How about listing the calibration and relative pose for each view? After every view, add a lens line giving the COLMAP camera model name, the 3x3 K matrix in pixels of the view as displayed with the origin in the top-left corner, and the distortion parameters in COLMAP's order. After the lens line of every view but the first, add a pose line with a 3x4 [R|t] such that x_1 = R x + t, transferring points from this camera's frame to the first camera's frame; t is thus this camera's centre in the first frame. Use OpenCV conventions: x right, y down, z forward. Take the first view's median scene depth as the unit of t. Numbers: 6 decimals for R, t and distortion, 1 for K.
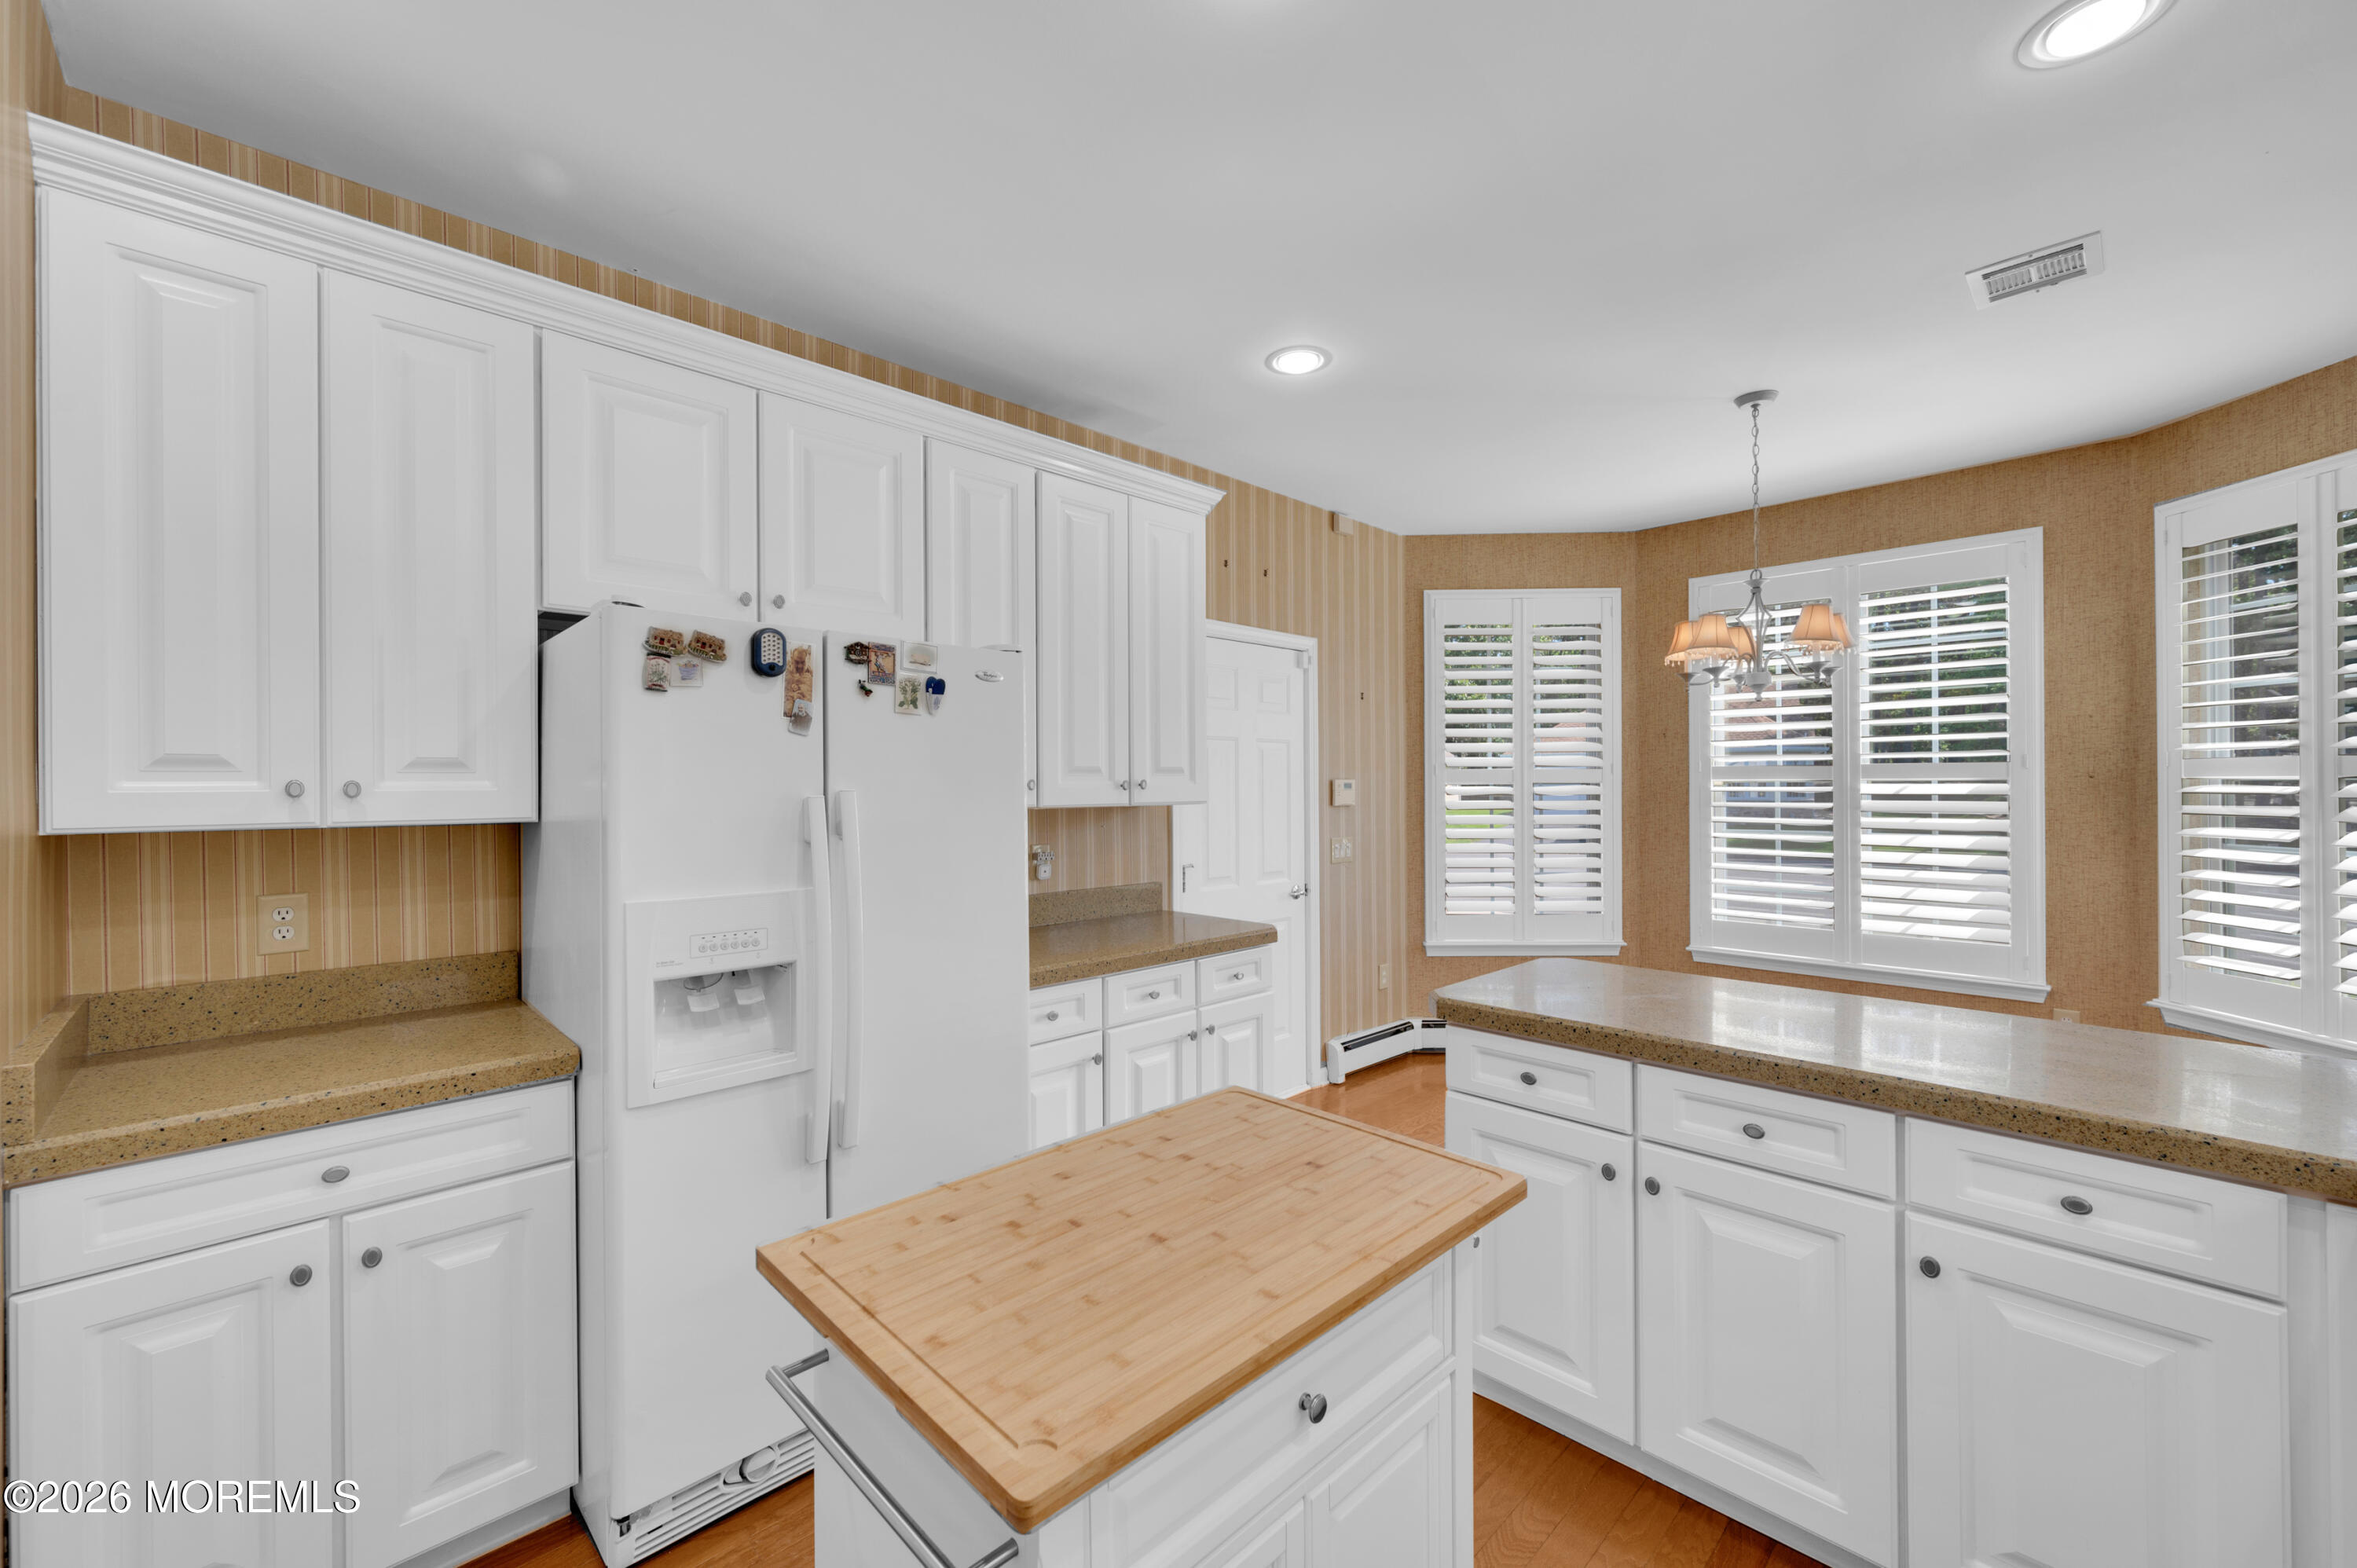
lens RADIAL K [[929.6, 0, 1177.1], [0, 929.6, 783.8], [0, 0, 1]] dist [-0.007508, 0.001763]
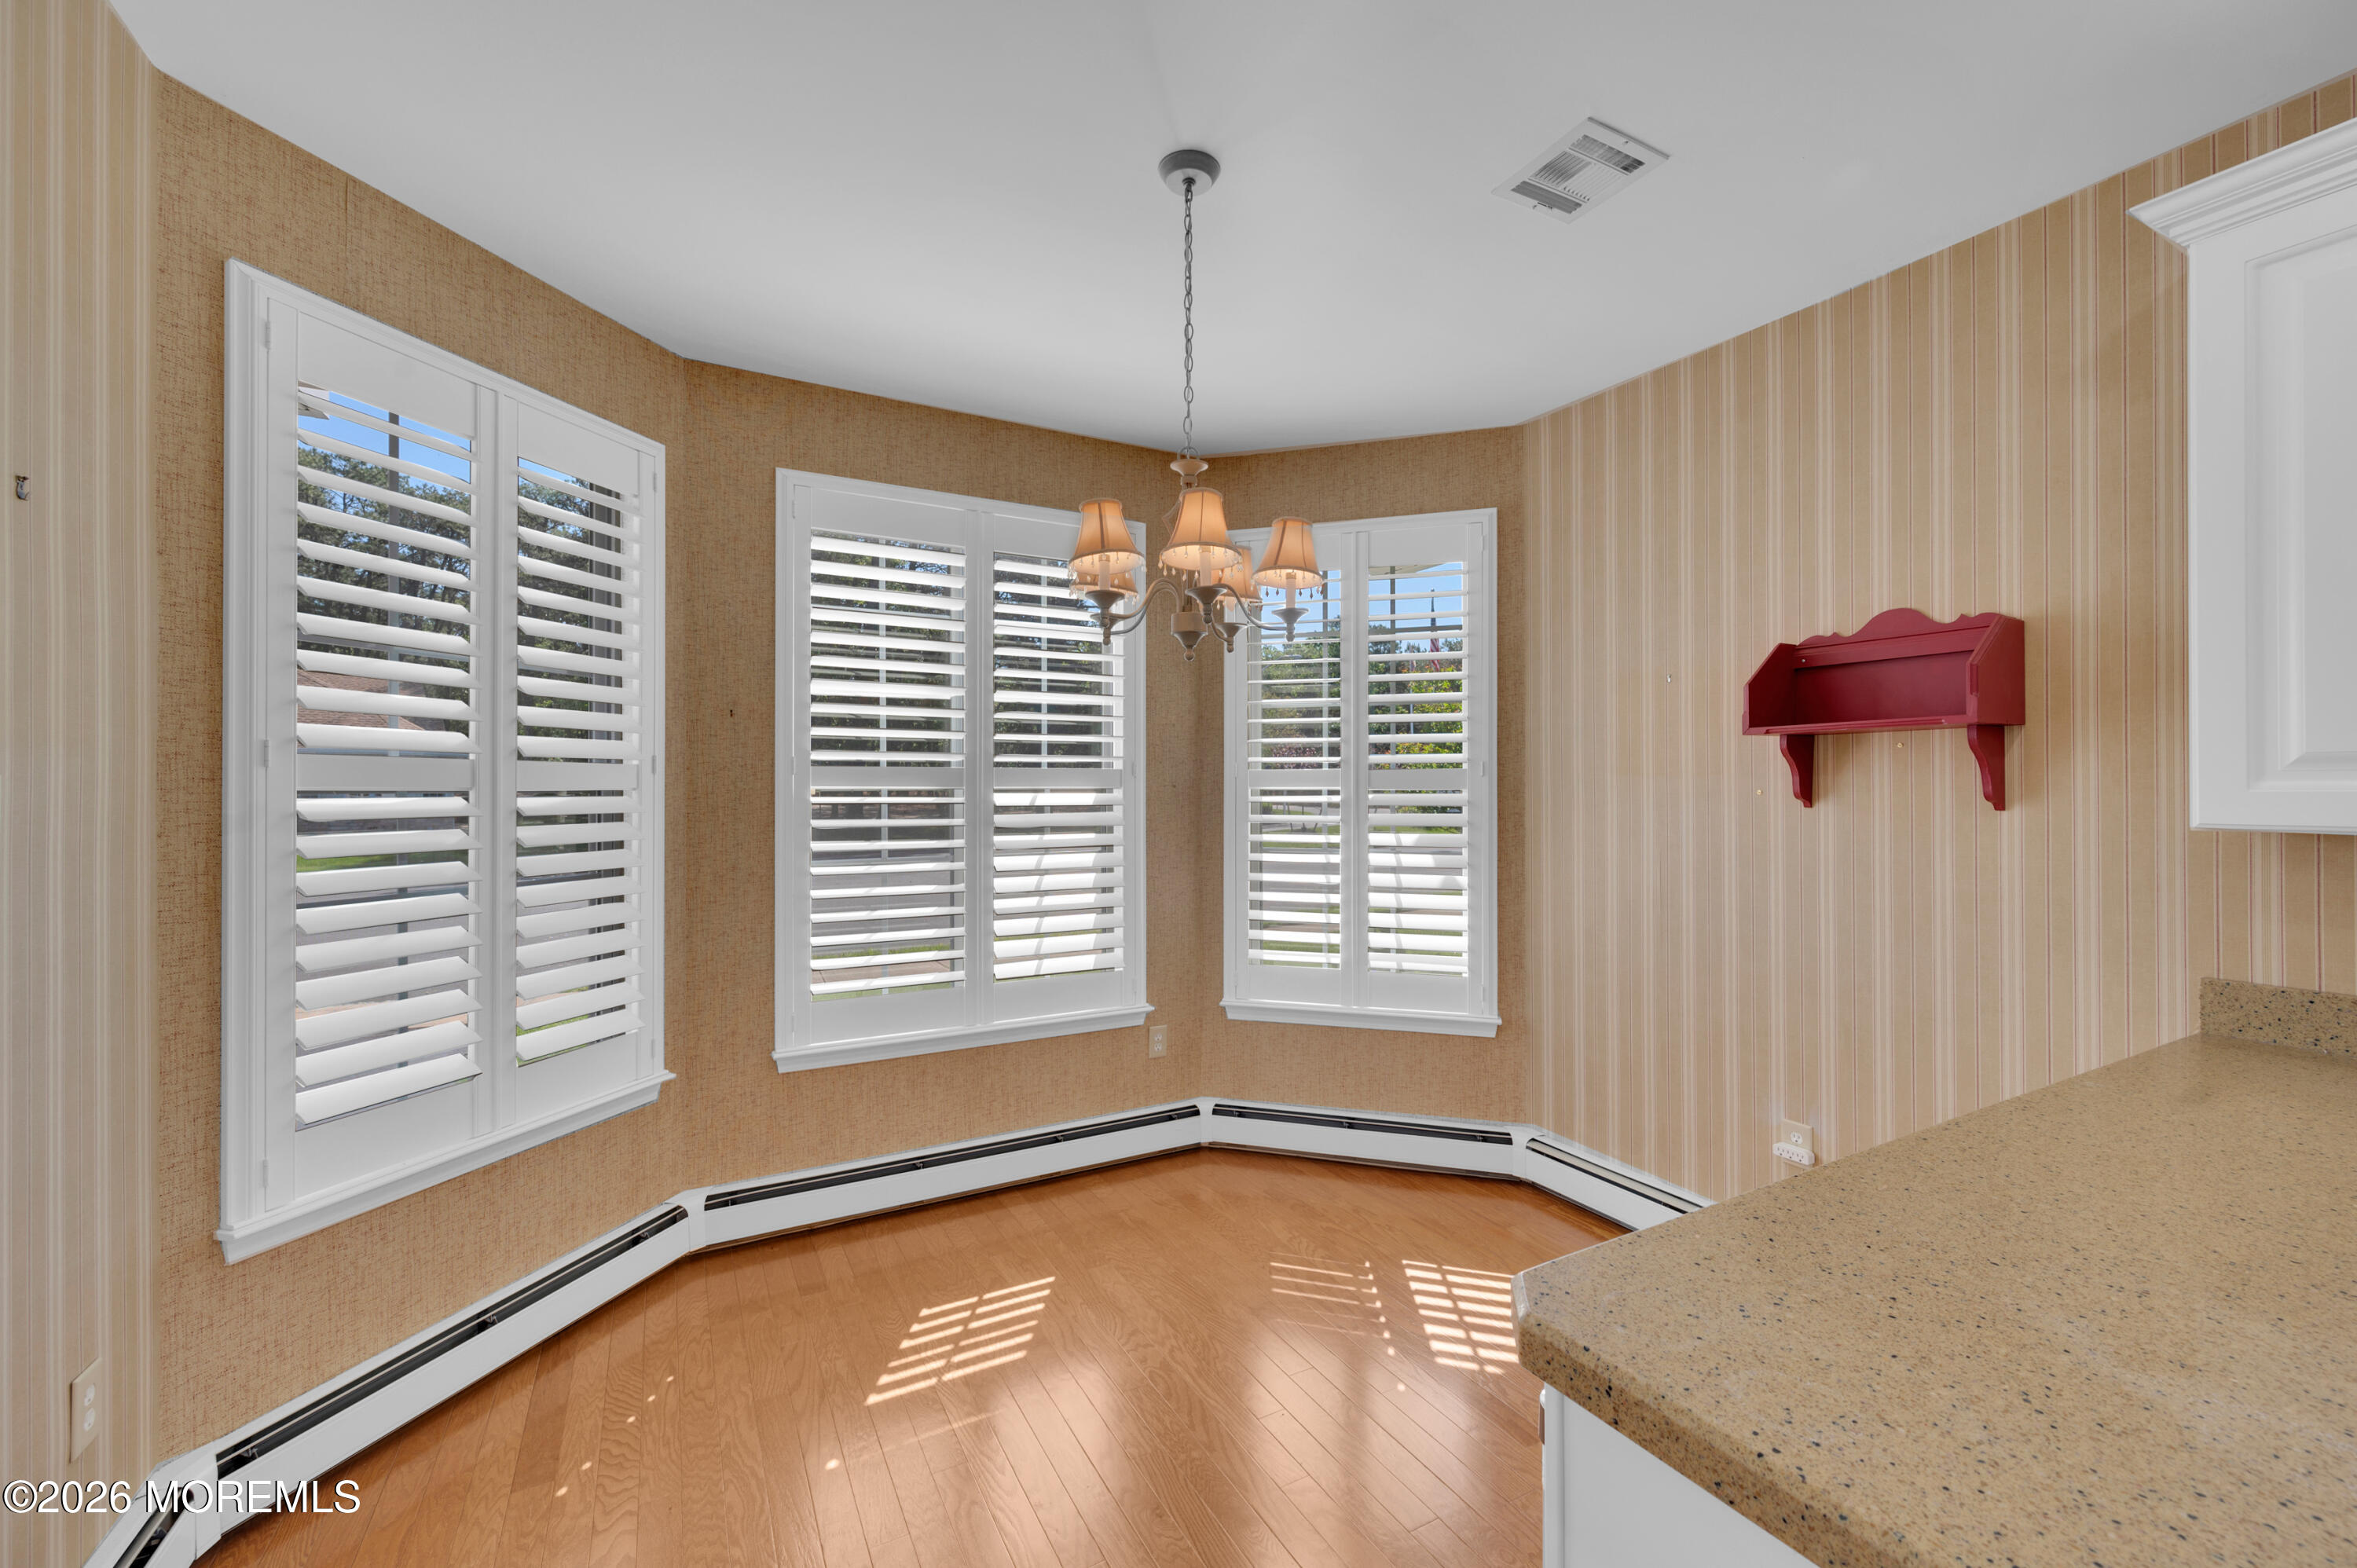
lens RADIAL K [[929.6, 0, 1168.1], [0, 929.6, 784.3], [0, 0, 1]] dist [-0.007508, 0.001763]
pose [[0.268670, 0.008745, 0.963193, 0.021655], [-0.003567, 0.999961, -0.008084, -0.001367], [-0.963226, -0.001264, 0.268691, 0.657608]]
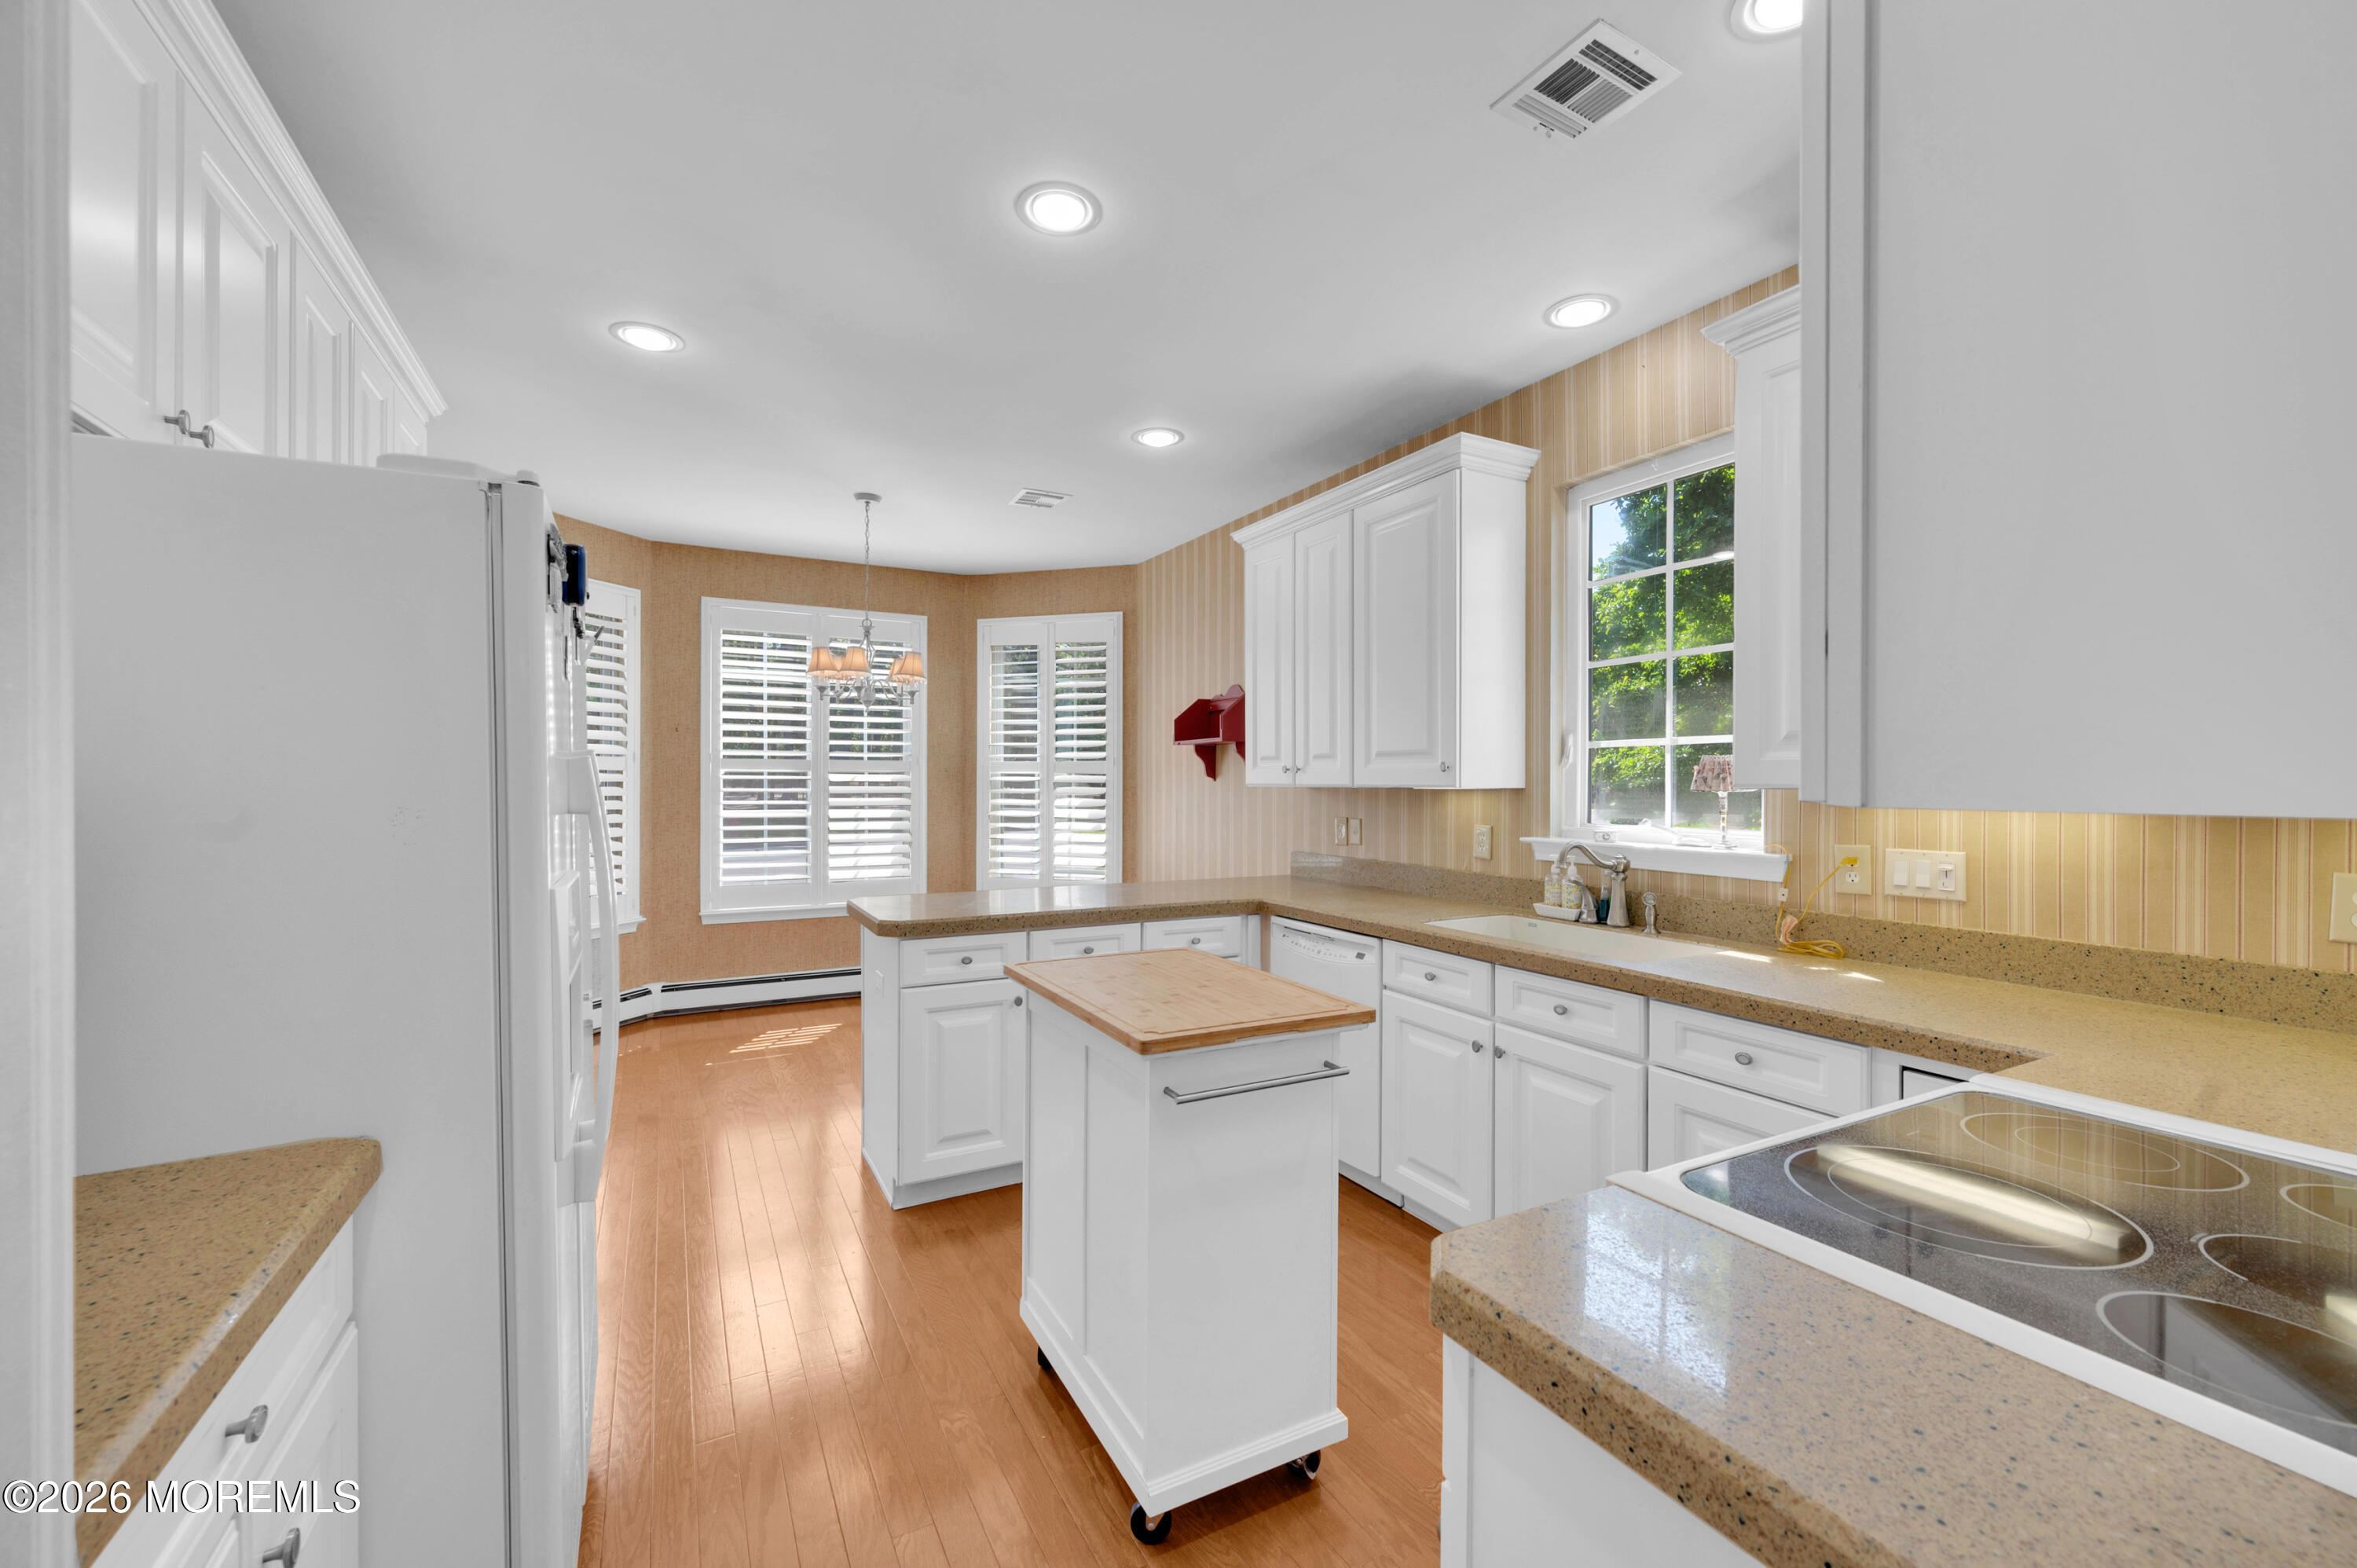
lens RADIAL K [[929.6, 0, 1182.1], [0, 929.6, 782.5], [0, 0, 1]] dist [-0.007508, 0.001763]
pose [[0.255939, 0.005777, 0.966676, -0.479006], [-0.006807, 0.999968, -0.004173, 0.015436], [-0.966669, -0.005512, 0.255970, 0.134671]]
